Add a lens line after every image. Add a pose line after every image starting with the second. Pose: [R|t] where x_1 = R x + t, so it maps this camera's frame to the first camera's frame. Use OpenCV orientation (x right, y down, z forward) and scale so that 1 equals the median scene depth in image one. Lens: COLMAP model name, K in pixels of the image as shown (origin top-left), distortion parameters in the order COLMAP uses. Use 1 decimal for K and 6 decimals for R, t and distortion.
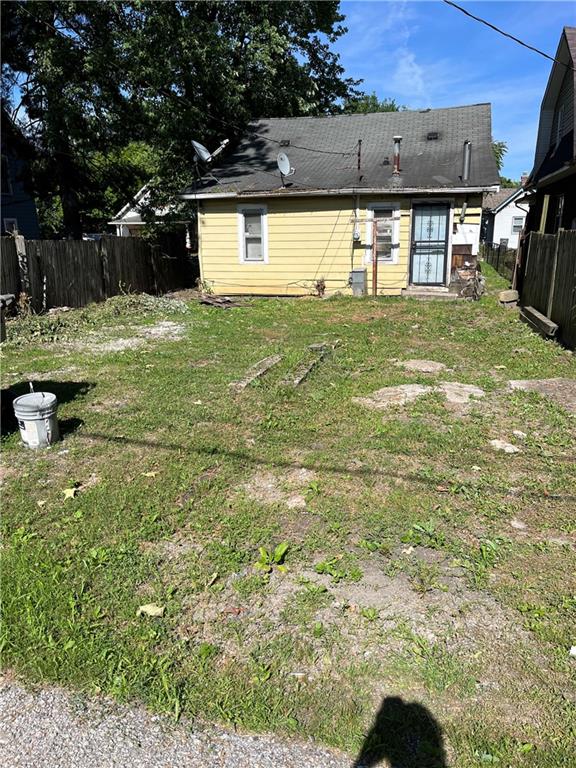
lens RADIAL K [[591.6, 0, 287.7], [0, 591.6, 380.3], [0, 0, 1]] dist [0.014057, 0.000908]
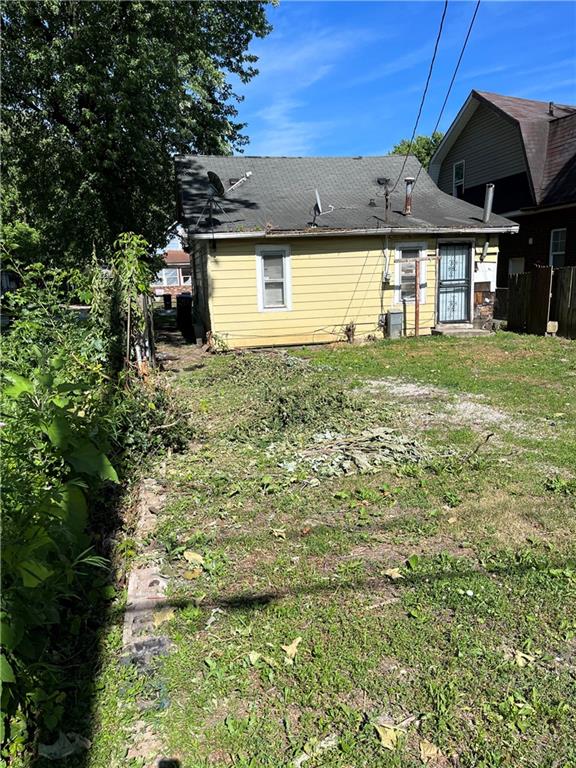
lens RADIAL K [[591.6, 0, 288.7], [0, 591.6, 389.2], [0, 0, 1]] dist [0.014057, 0.000908]
pose [[0.895307, -0.106301, 0.432579, -0.465530], [0.135646, 0.990049, -0.037453, -0.048175], [-0.424293, 0.092209, 0.900818, 0.217445]]
